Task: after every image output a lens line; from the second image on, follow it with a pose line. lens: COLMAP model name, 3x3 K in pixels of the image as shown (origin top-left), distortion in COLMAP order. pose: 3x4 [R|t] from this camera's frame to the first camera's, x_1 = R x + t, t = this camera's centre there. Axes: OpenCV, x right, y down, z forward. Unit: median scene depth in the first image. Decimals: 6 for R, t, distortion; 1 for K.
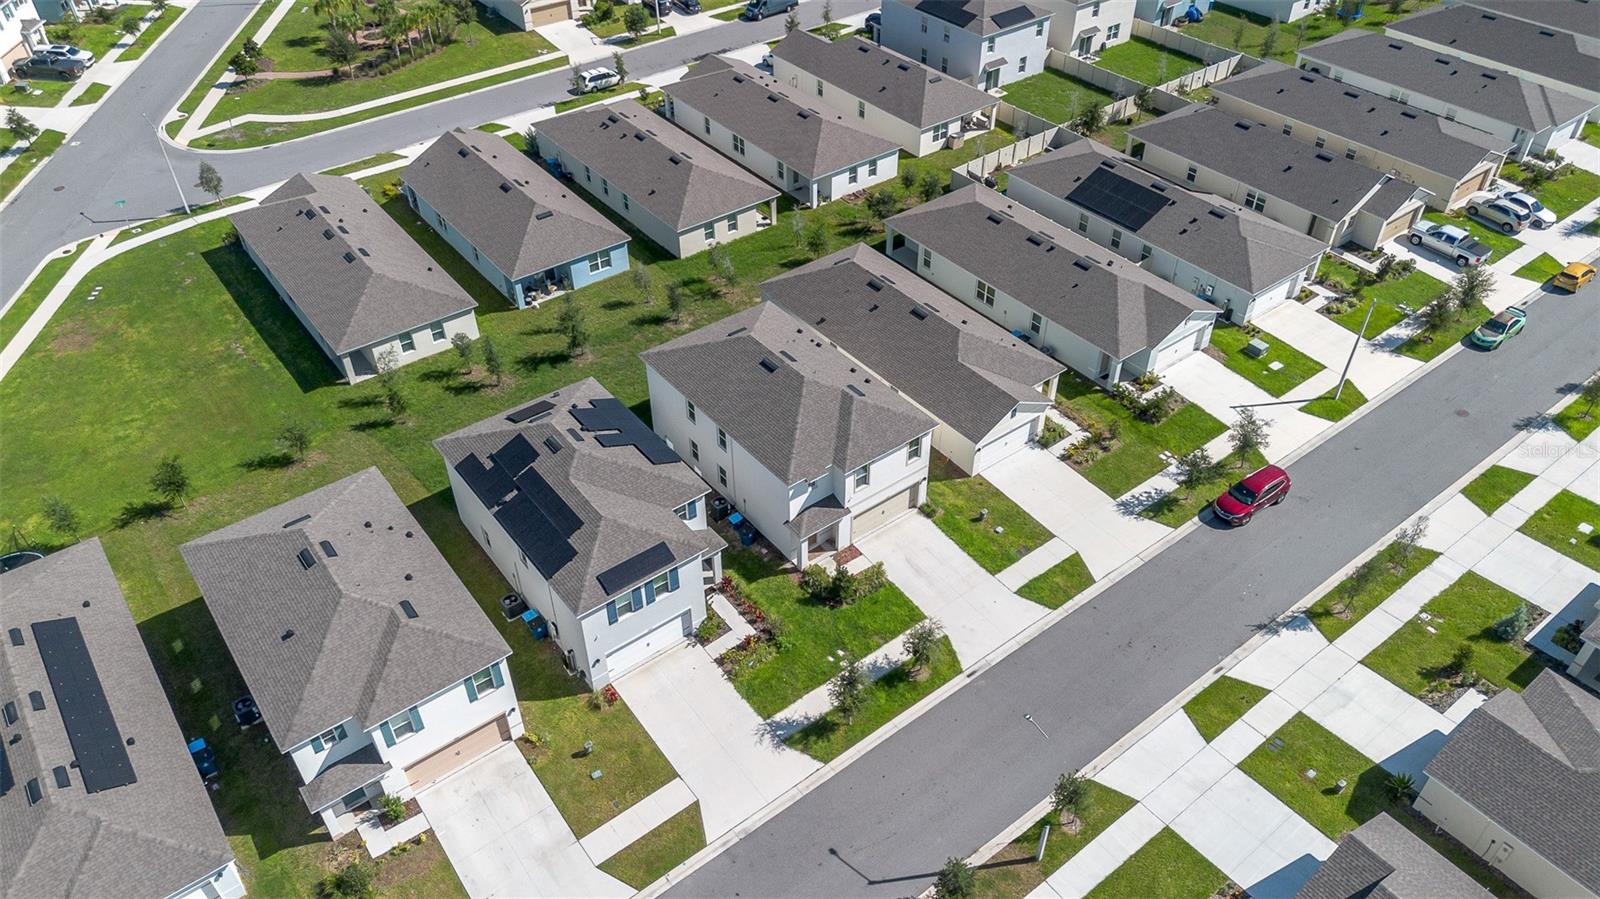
lens RADIAL K [[1130.6, 0, 807.9], [0, 1130.6, 448.1], [0, 0, 1]] dist [0.059801, -0.063430]
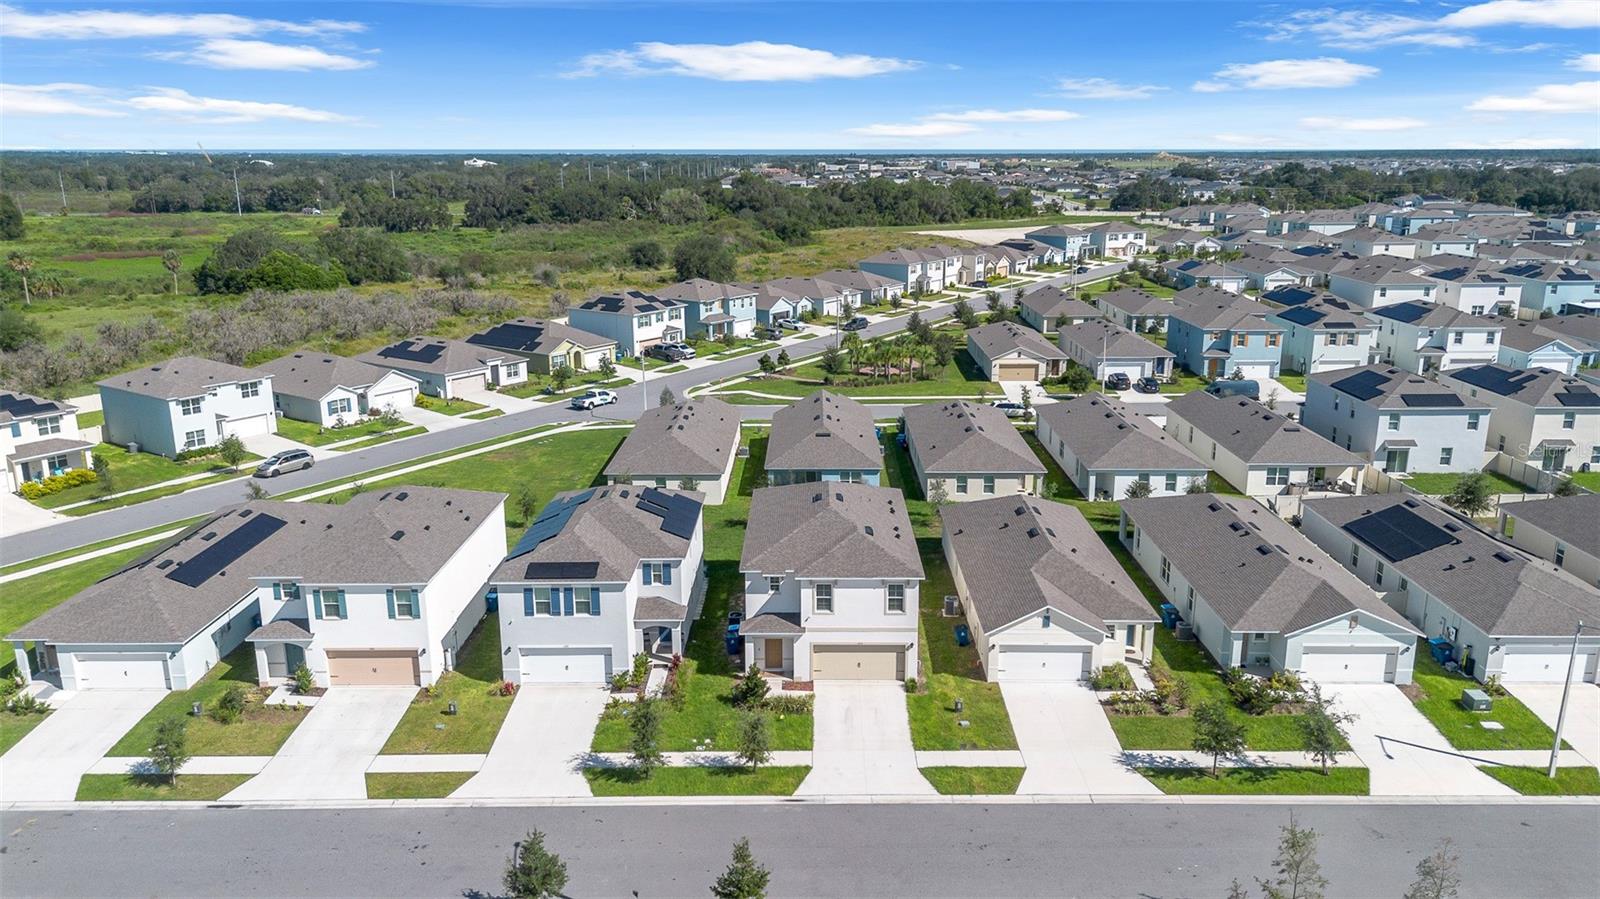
lens RADIAL K [[1130.6, 0, 799.3], [0, 1130.6, 438.4], [0, 0, 1]] dist [0.059801, -0.063430]
pose [[0.787343, 0.152409, -0.597379, 0.430252], [-0.396423, 0.867244, -0.301225, 0.150838], [0.472164, 0.473982, 0.743237, 0.144602]]
